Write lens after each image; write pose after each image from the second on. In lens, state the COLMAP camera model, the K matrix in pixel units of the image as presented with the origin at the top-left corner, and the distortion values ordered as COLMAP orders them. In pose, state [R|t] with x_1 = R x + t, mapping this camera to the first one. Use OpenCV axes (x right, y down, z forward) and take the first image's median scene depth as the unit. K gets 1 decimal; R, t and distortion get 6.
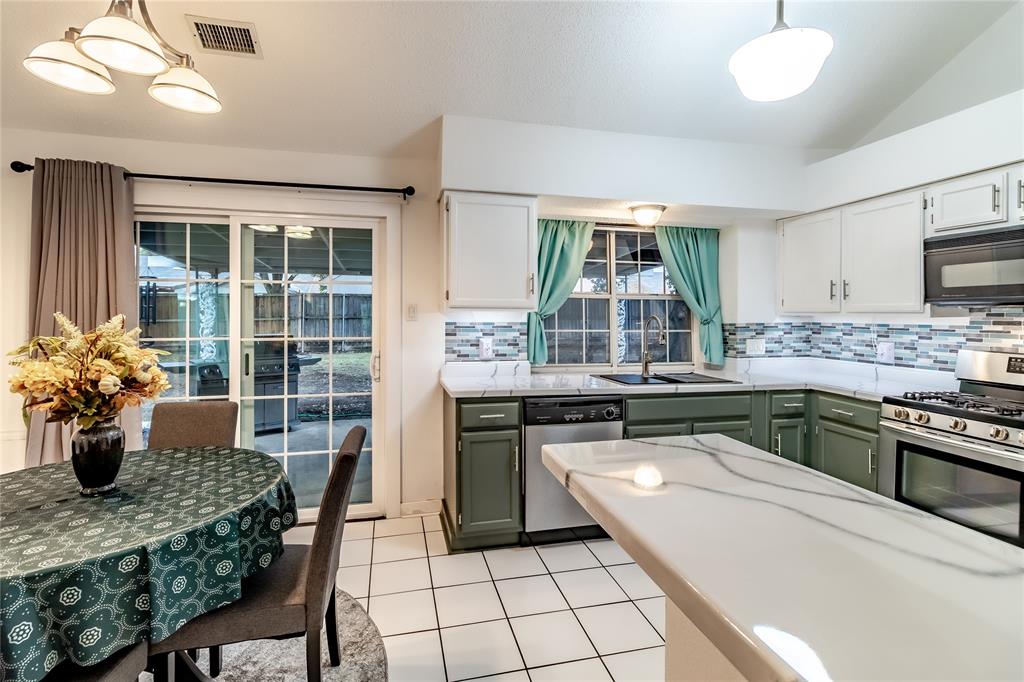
lens RADIAL K [[483.4, 0, 512.2], [0, 483.4, 308.7], [0, 0, 1]] dist [0.001502, -0.000029]
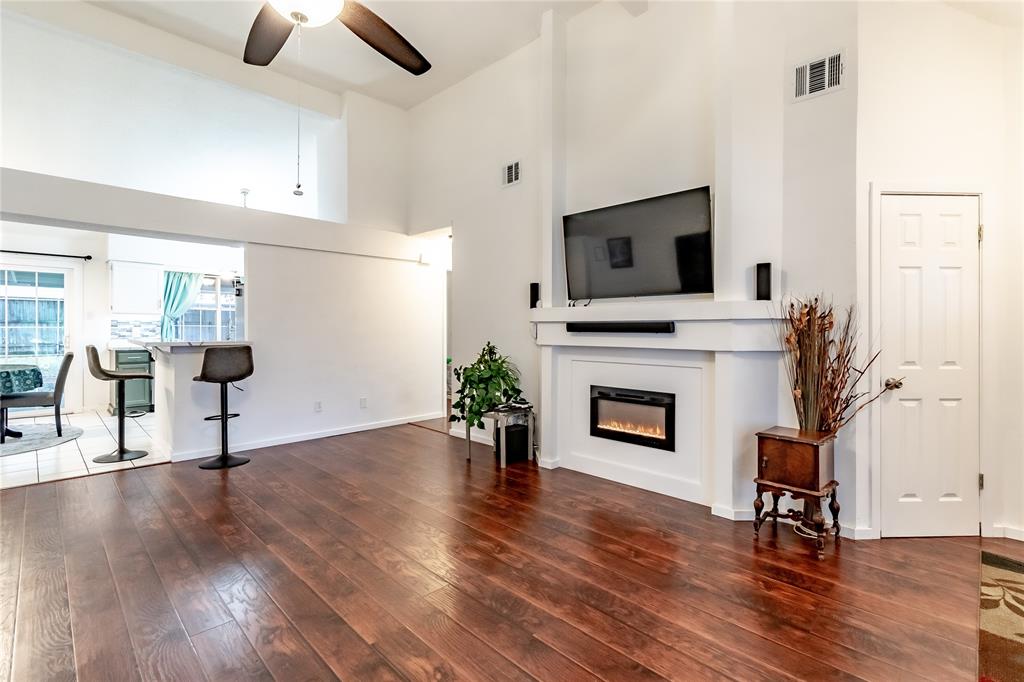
lens RADIAL K [[475.1, 0, 515.1], [0, 475.1, 325.1], [0, 0, 1]] dist [-0.001685, 0.000382]
pose [[0.855317, 0.002616, 0.518098, 0.294979], [-0.010156, 0.999880, 0.011717, 0.007211], [-0.518005, -0.015284, 0.855241, -1.674773]]
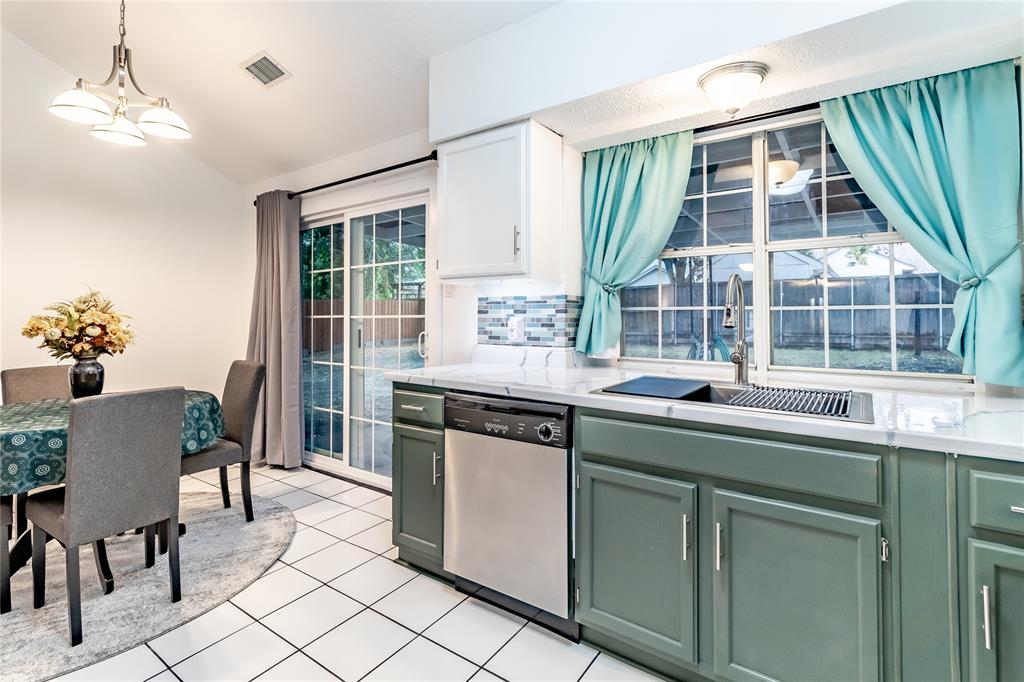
lens RADIAL K [[490.6, 0, 510.2], [0, 490.6, 307.2], [0, 0, 1]] dist [-0.001694, -0.000141]
pose [[0.655042, -0.017246, -0.755396, 0.553423], [0.021209, 0.999765, -0.004434, 0.050080], [0.755295, -0.013117, 0.655254, 0.477023]]
